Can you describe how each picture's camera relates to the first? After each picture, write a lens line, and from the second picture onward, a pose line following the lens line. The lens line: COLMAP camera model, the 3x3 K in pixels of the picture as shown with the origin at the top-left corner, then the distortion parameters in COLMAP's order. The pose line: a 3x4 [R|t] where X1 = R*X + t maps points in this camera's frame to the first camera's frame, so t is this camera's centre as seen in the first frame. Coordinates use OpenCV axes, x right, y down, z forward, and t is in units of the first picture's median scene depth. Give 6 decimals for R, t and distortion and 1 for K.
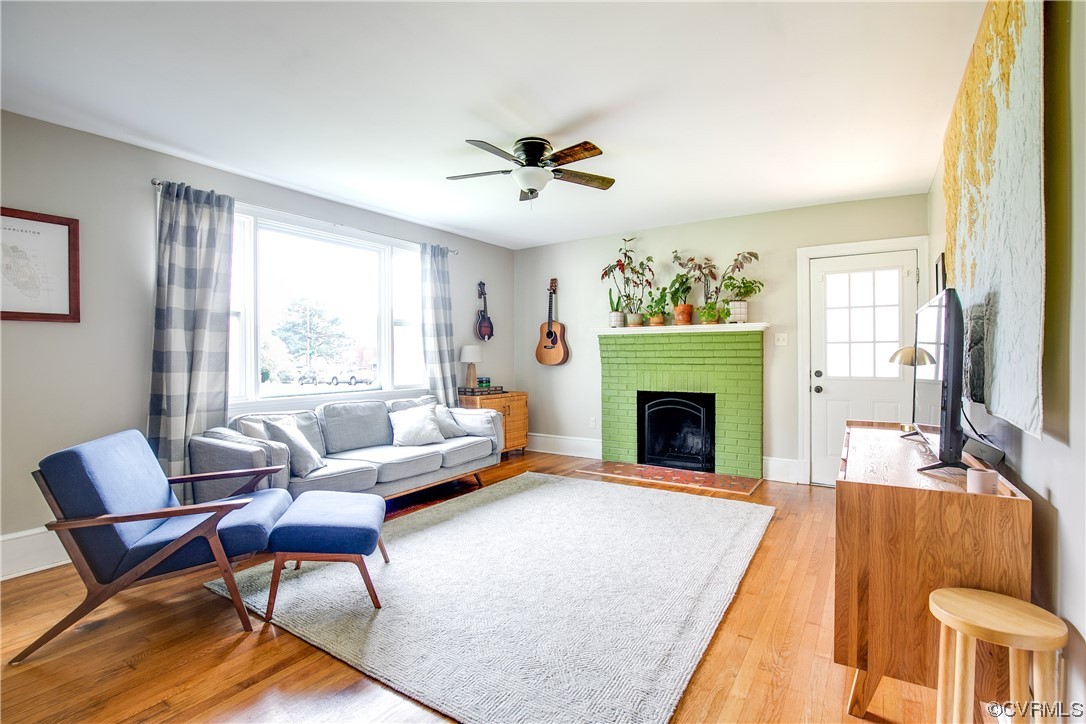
lens RADIAL K [[502.3, 0, 576.8], [0, 502.3, 359.0], [0, 0, 1]] dist [-0.039711, 0.007645]
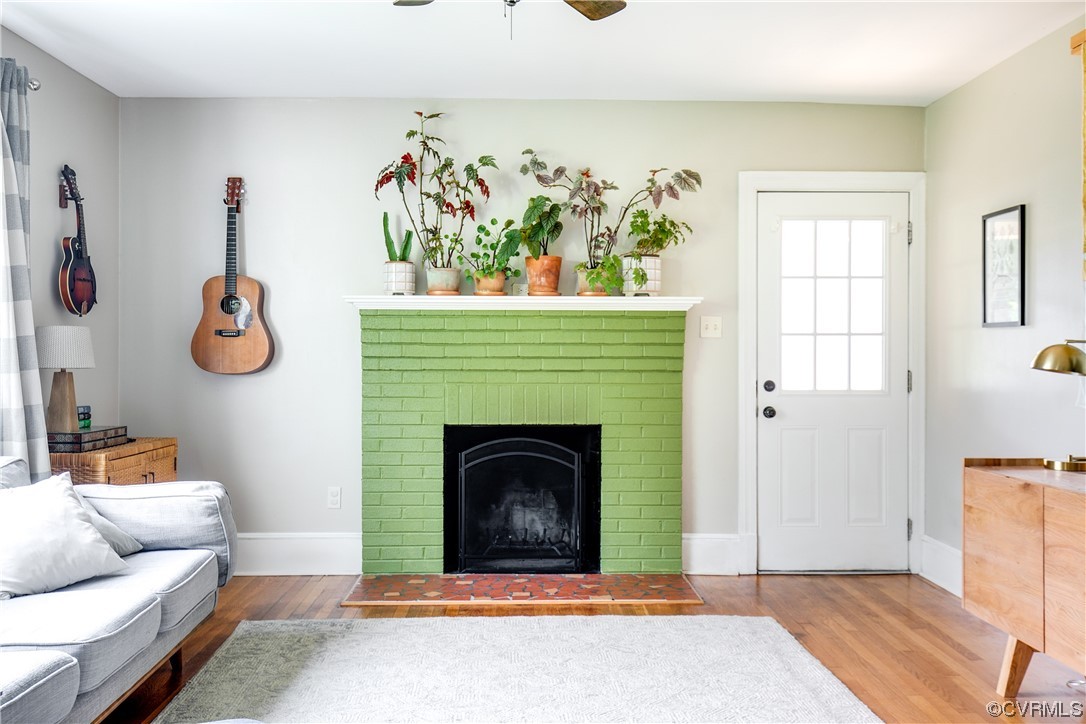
lens RADIAL K [[1003.8, 0, 569.4], [0, 1003.8, 369.7], [0, 0, 1]] dist [0.054276, 0.000000]
pose [[0.833331, -0.003326, 0.552765, -0.342986], [-0.001664, 0.999962, 0.008525, 0.000088], [-0.552772, -0.008024, 0.833294, 0.116791]]
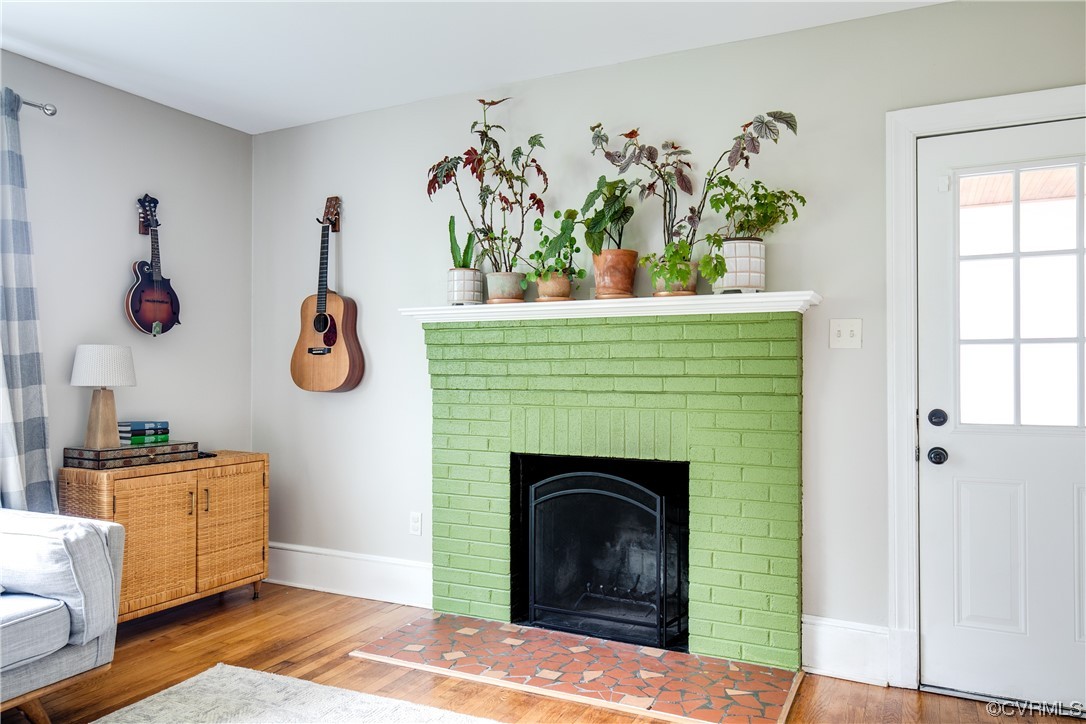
lens RADIAL K [[753.9, 0, 561.9], [0, 753.9, 369.8], [0, 0, 1]] dist [0.002823, 0.004921]
pose [[0.995086, 0.004348, 0.098919, 0.105836], [-0.003518, 0.999957, -0.008561, -0.002888], [-0.098952, 0.008171, 0.995059, 0.374238]]
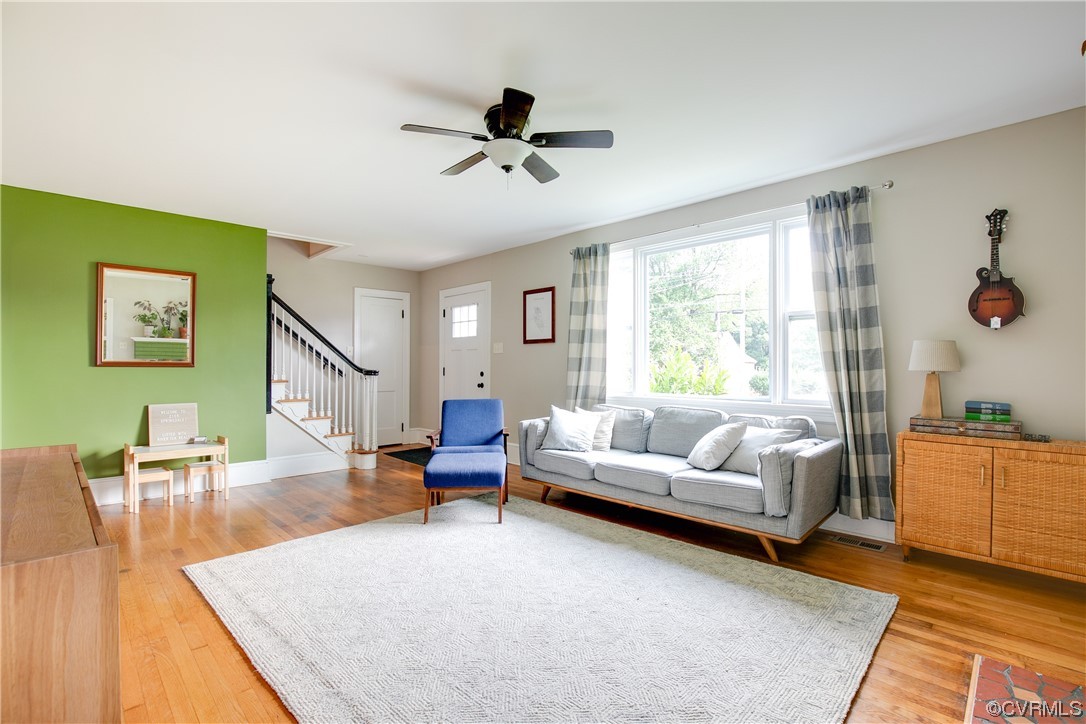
lens RADIAL K [[502.3, 0, 526.8], [0, 502.3, 363.7], [0, 0, 1]] dist [-0.039711, 0.007645]
pose [[-0.274554, -0.002170, -0.961569, 0.445811], [-0.008140, 0.999967, 0.000067, 0.002413], [0.961537, 0.007846, -0.274563, 0.769613]]
